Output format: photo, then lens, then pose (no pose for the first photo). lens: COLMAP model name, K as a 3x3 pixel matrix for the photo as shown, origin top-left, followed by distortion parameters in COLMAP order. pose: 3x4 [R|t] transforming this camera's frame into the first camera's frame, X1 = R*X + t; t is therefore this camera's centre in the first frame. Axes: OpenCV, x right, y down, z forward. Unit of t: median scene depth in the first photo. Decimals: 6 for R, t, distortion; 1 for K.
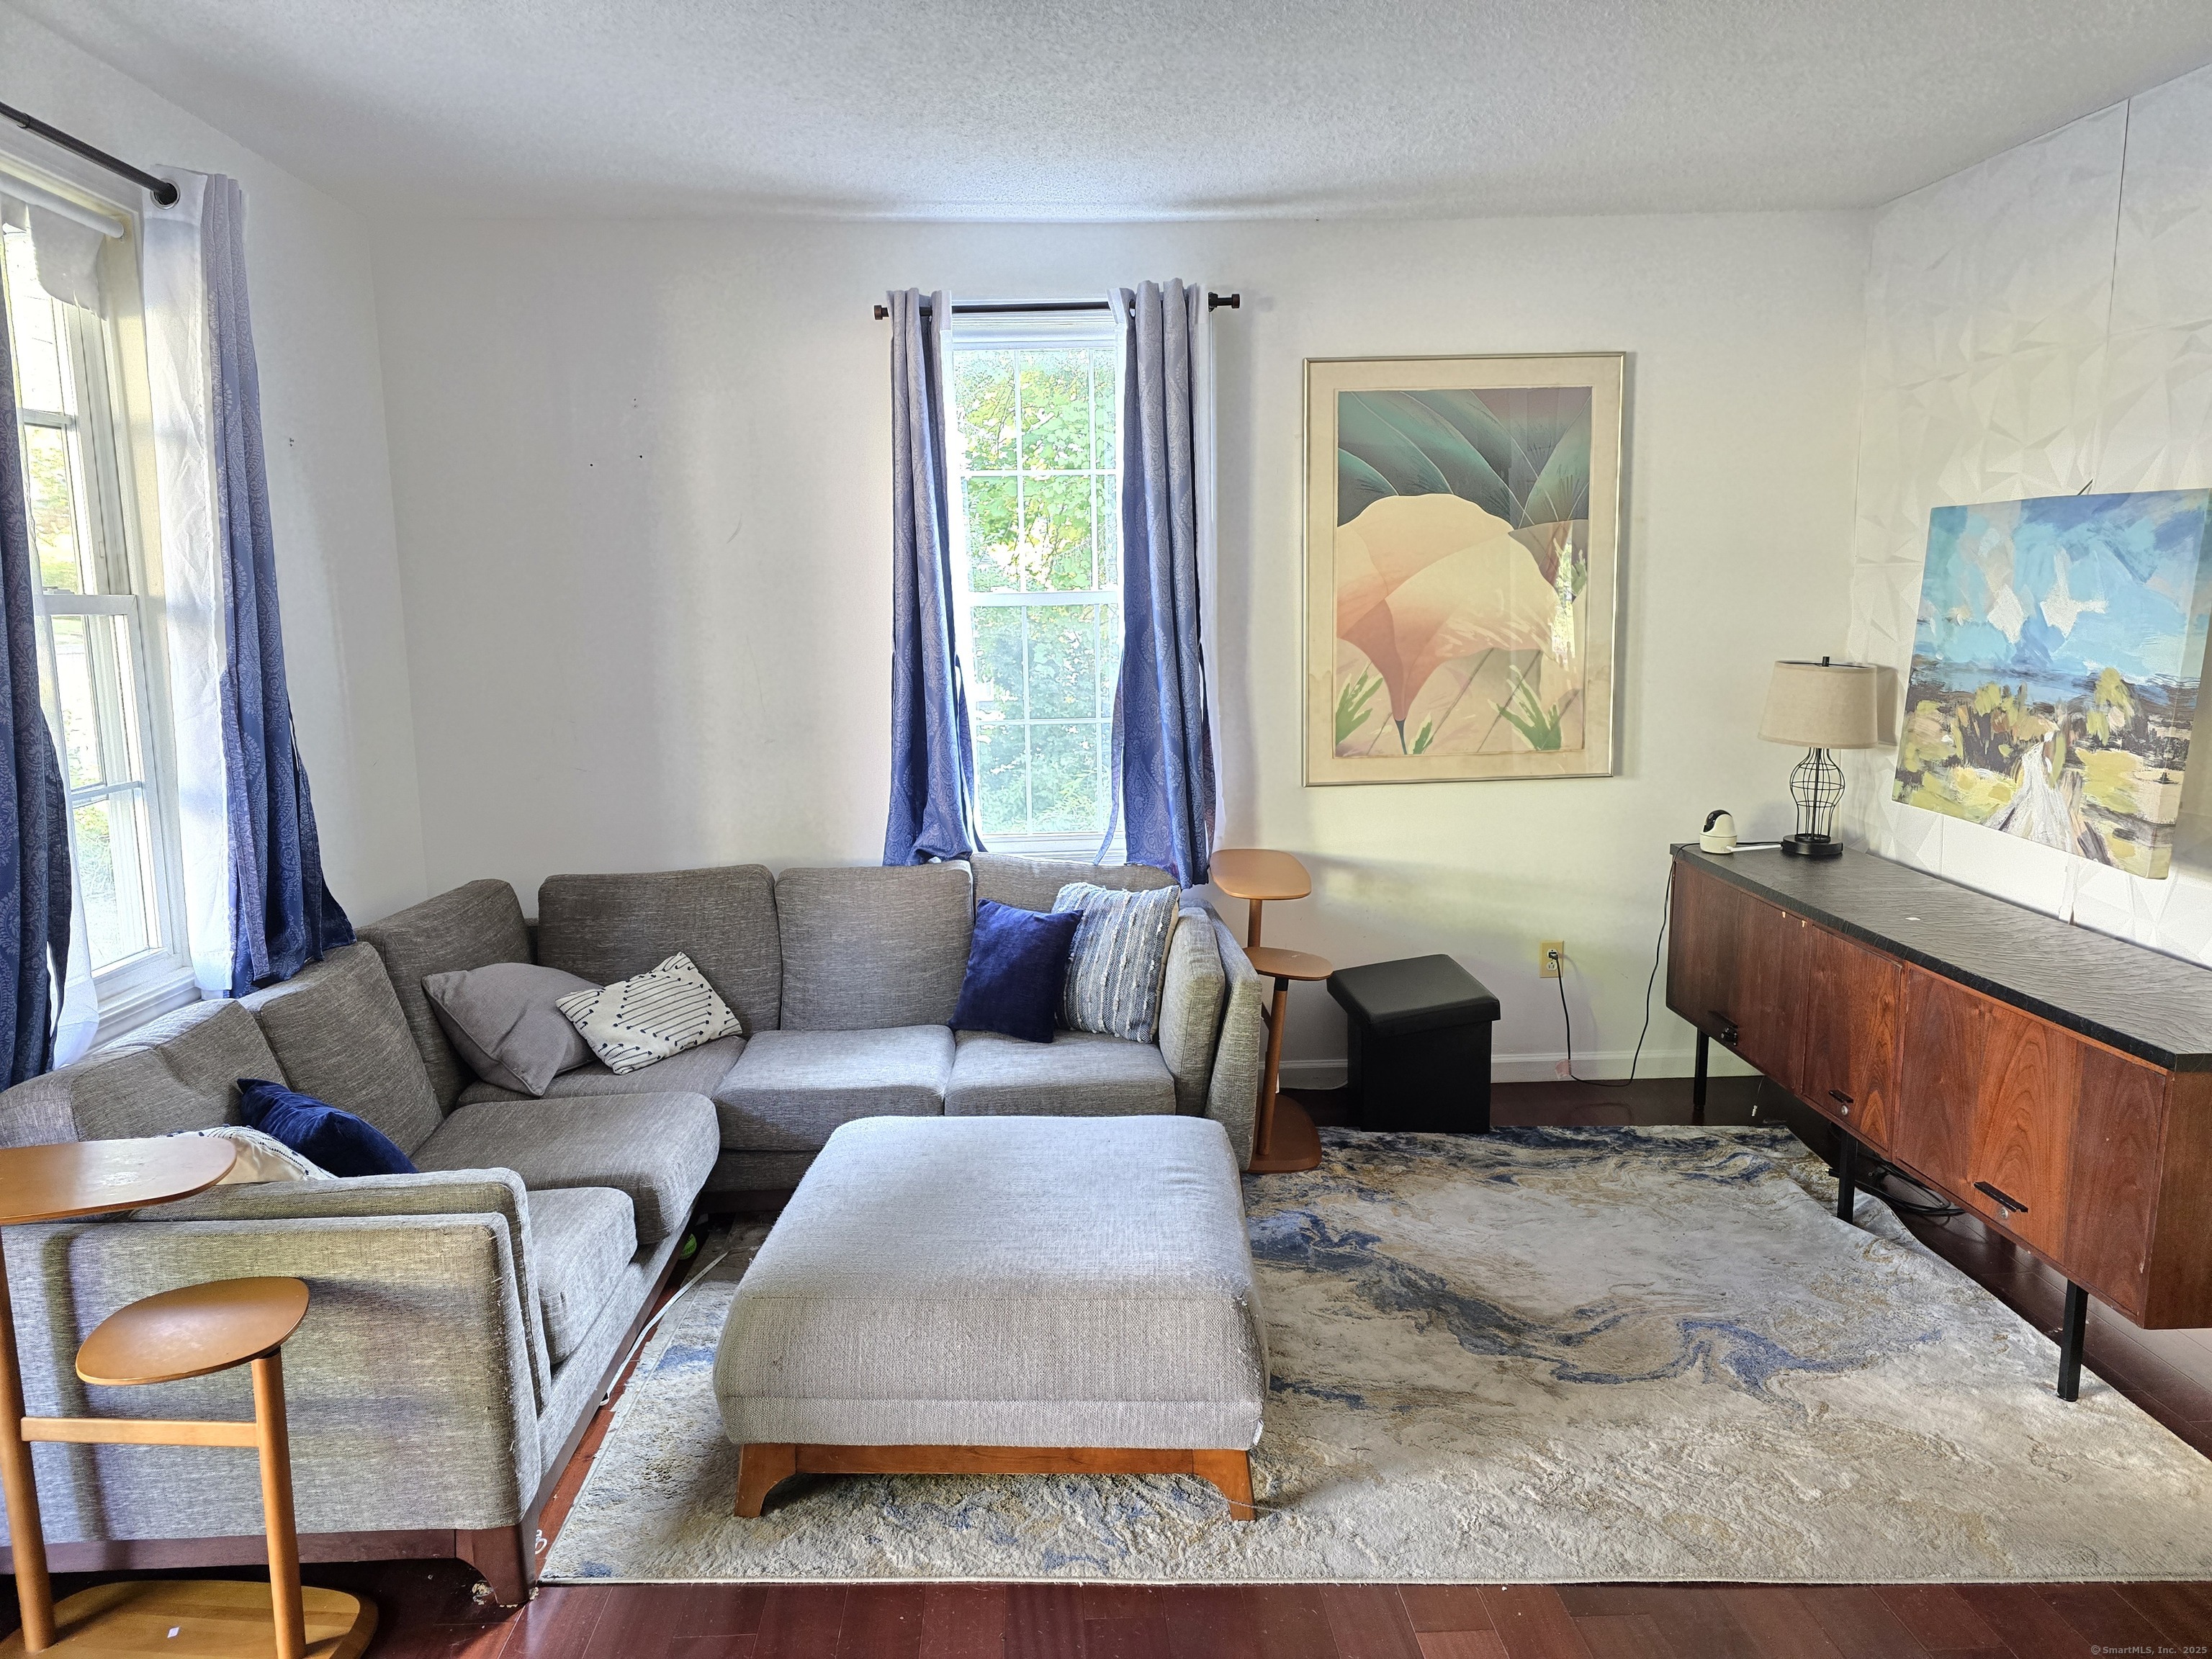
lens RADIAL K [[1502.8, 0, 1115.6], [0, 1502.8, 801.7], [0, 0, 1]] dist [0.074318, -0.070139]
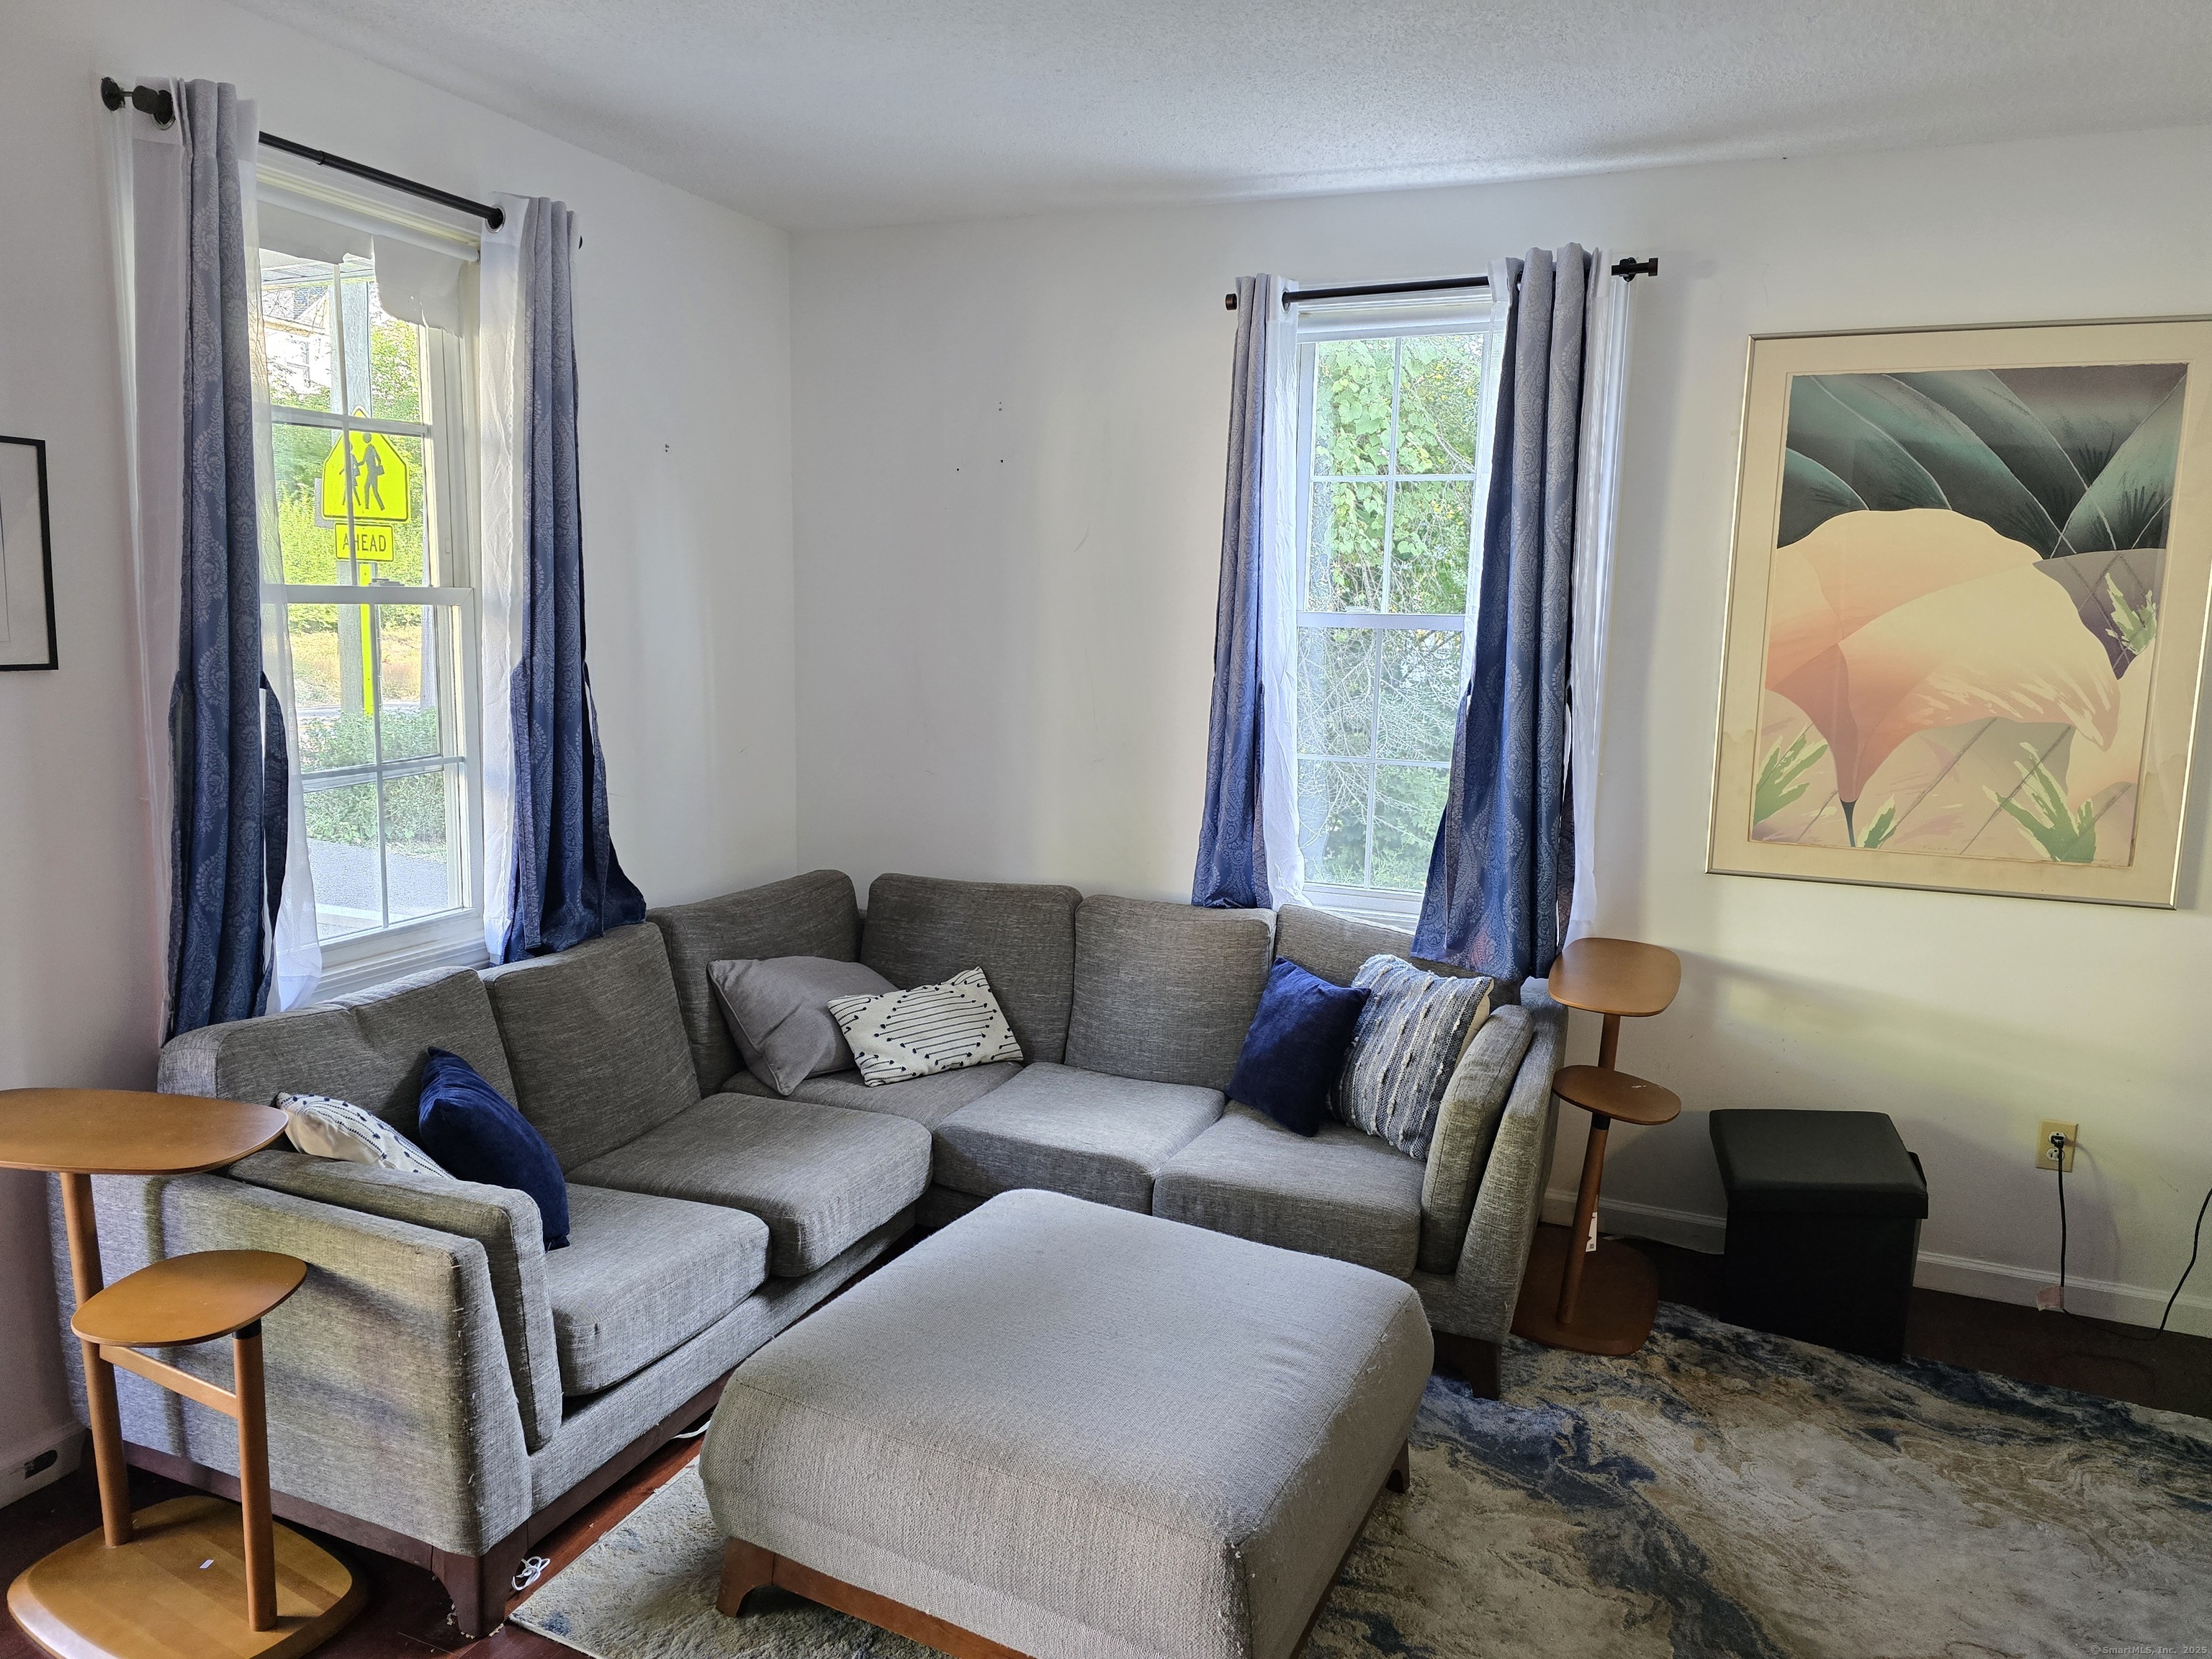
lens RADIAL K [[1502.8, 0, 1115.6], [0, 1502.8, 801.7], [0, 0, 1]] dist [0.074318, -0.070139]
pose [[0.903974, 0.098457, -0.416098, 0.195737], [-0.096149, 0.995013, 0.026556, -0.043407], [0.416638, 0.016001, 0.908932, 0.155319]]
